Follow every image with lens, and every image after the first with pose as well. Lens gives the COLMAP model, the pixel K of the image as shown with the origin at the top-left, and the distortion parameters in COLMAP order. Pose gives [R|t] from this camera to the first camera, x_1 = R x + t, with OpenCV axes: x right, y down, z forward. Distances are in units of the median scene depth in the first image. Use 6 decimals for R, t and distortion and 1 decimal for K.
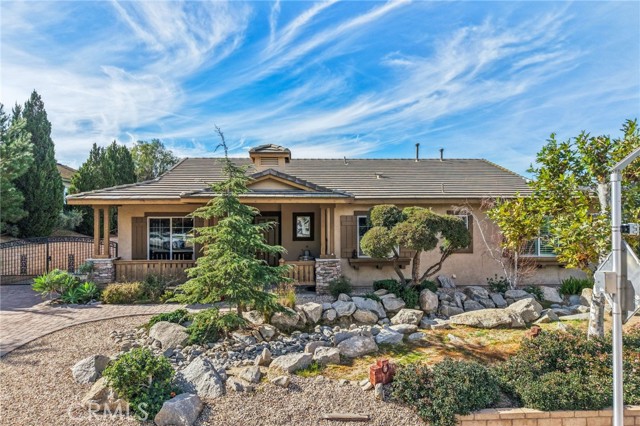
lens RADIAL K [[431.6, 0, 320.0], [0, 431.6, 213.0], [0, 0, 1]] dist [0.002777, 0.001329]
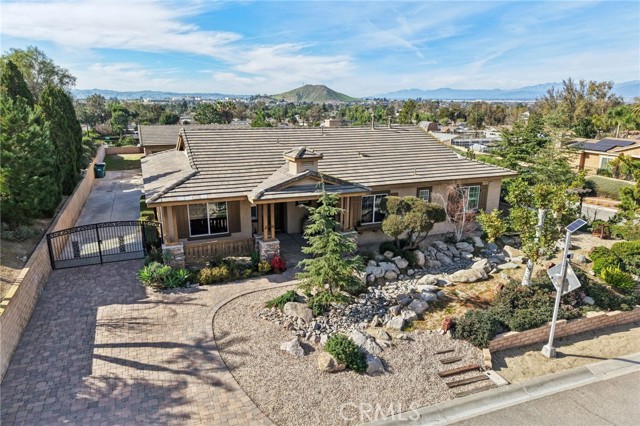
lens RADIAL K [[431.6, 0, 320.0], [0, 431.6, 213.0], [0, 0, 1]] dist [0.002777, 0.001329]
pose [[0.943931, -0.075559, 0.321379, -0.739132], [-0.013872, 0.963521, 0.267275, -0.467623], [-0.329850, -0.256747, 0.908449, -0.334716]]
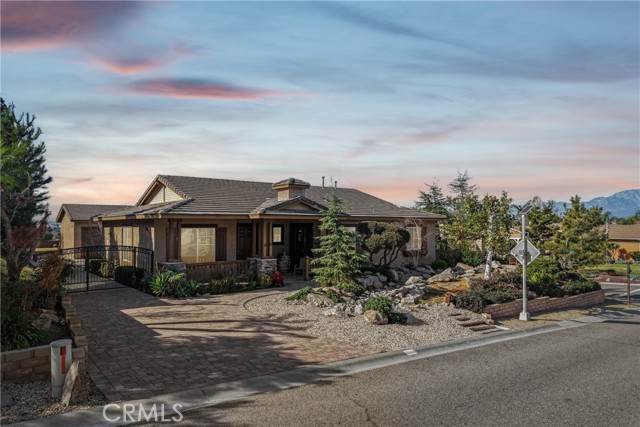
lens RADIAL K [[431.6, 0, 320.0], [0, 431.6, 213.5], [0, 0, 1]] dist [0.002777, 0.001329]
pose [[0.819154, 0.018894, 0.573263, -1.298371], [-0.011028, 0.999791, -0.017193, -0.024891], [-0.573468, 0.007761, 0.819191, -0.362672]]
